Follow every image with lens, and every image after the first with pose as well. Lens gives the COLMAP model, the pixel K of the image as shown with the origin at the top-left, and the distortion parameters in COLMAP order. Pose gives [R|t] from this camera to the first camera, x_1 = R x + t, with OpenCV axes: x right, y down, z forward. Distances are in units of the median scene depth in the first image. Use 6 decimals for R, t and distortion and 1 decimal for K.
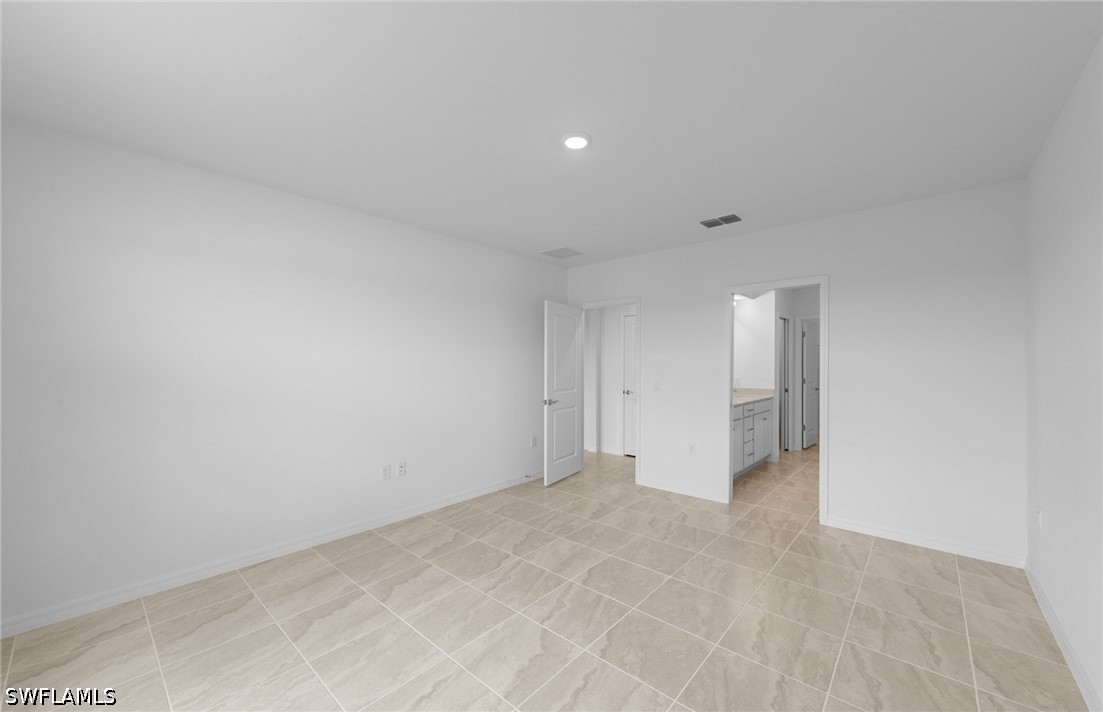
lens RADIAL K [[423.7, 0, 552.4], [0, 423.7, 364.0], [0, 0, 1]] dist [0.003598, -0.000406]
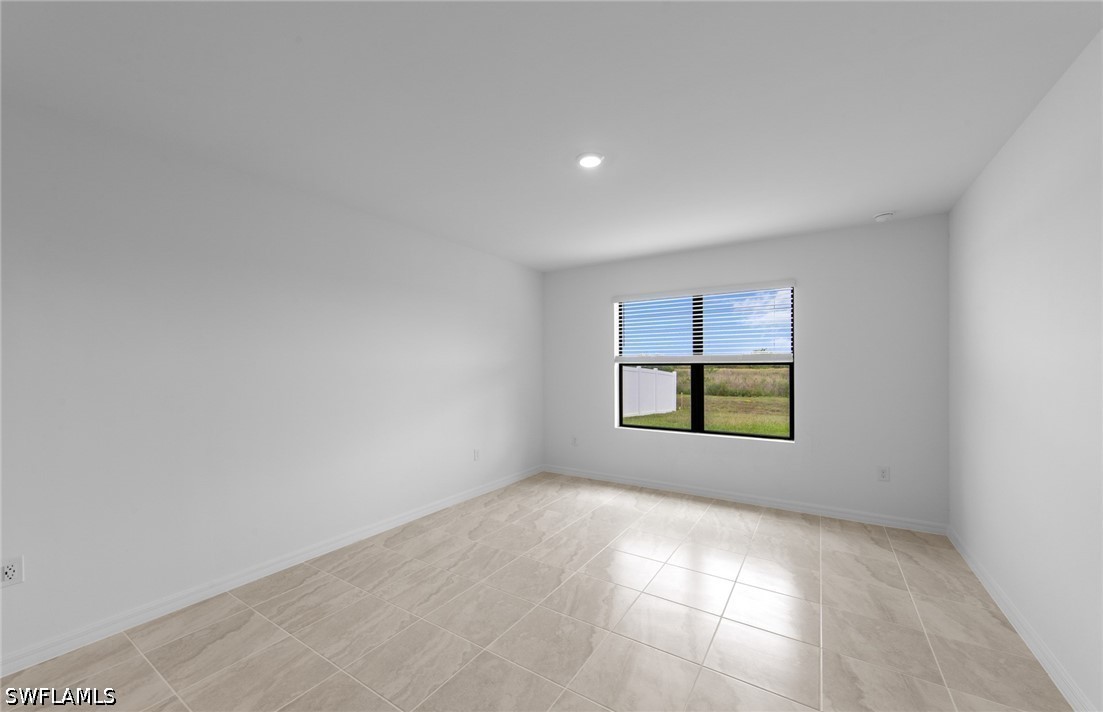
lens RADIAL K [[423.7, 0, 543.6], [0, 423.7, 353.5], [0, 0, 1]] dist [0.003598, -0.000406]
pose [[-0.991220, -0.000794, -0.132219, 0.324167], [0.003147, 0.999557, -0.029599, -0.006745], [0.132184, -0.029755, -0.990779, 2.106184]]
